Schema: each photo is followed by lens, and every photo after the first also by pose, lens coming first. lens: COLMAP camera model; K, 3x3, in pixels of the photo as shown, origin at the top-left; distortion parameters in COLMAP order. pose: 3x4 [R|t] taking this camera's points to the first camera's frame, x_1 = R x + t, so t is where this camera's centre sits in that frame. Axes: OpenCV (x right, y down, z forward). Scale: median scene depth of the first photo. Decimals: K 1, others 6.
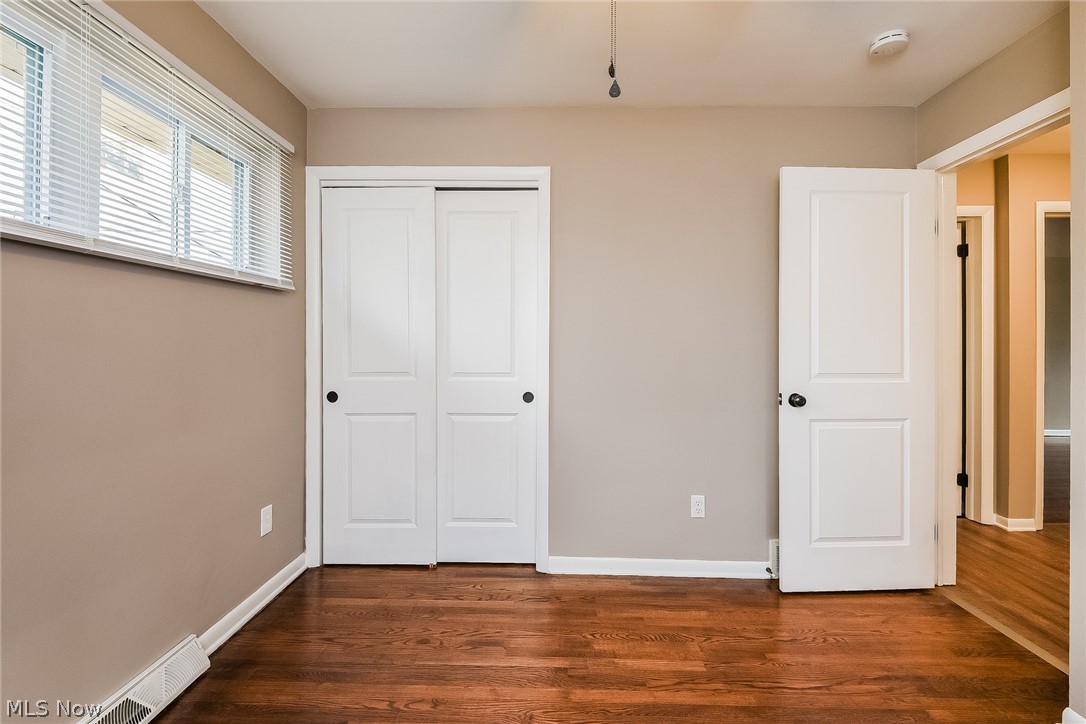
lens RADIAL K [[505.5, 0, 544.5], [0, 505.5, 346.6], [0, 0, 1]] dist [-0.001043, 0.000057]
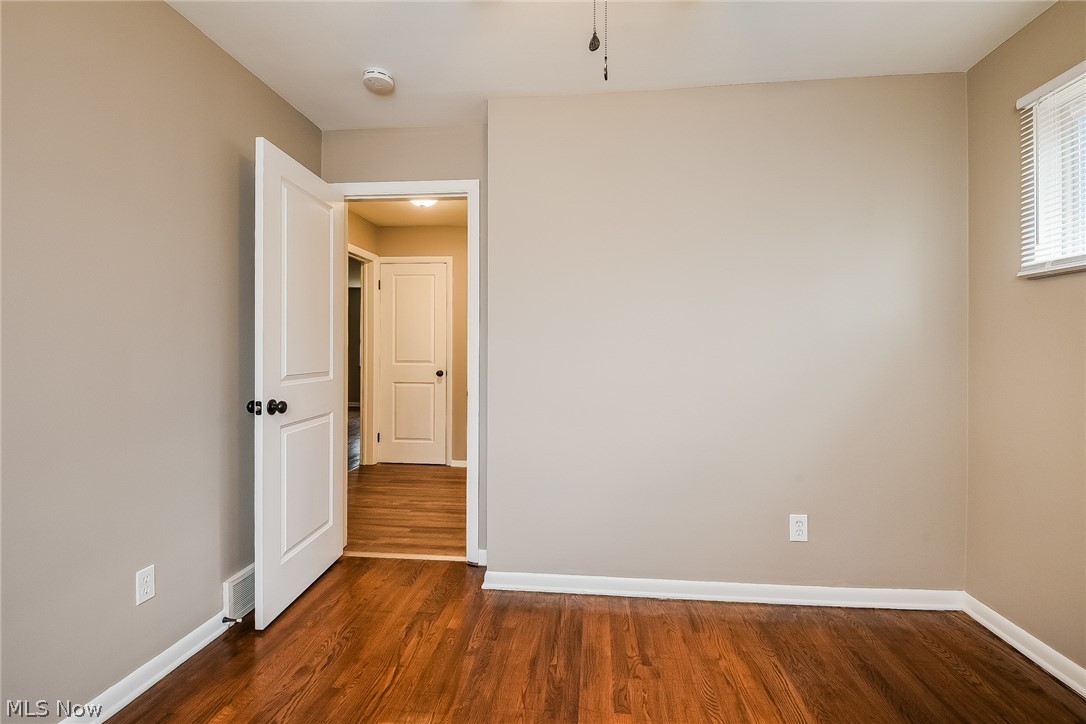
lens RADIAL K [[505.5, 0, 544.5], [0, 505.5, 346.6], [0, 0, 1]] dist [-0.001043, 0.000057]
pose [[0.088088, -0.006276, 0.996093, -0.368831], [0.008611, 0.999948, 0.005539, -0.001086], [-0.996075, 0.008089, 0.088137, 0.467321]]
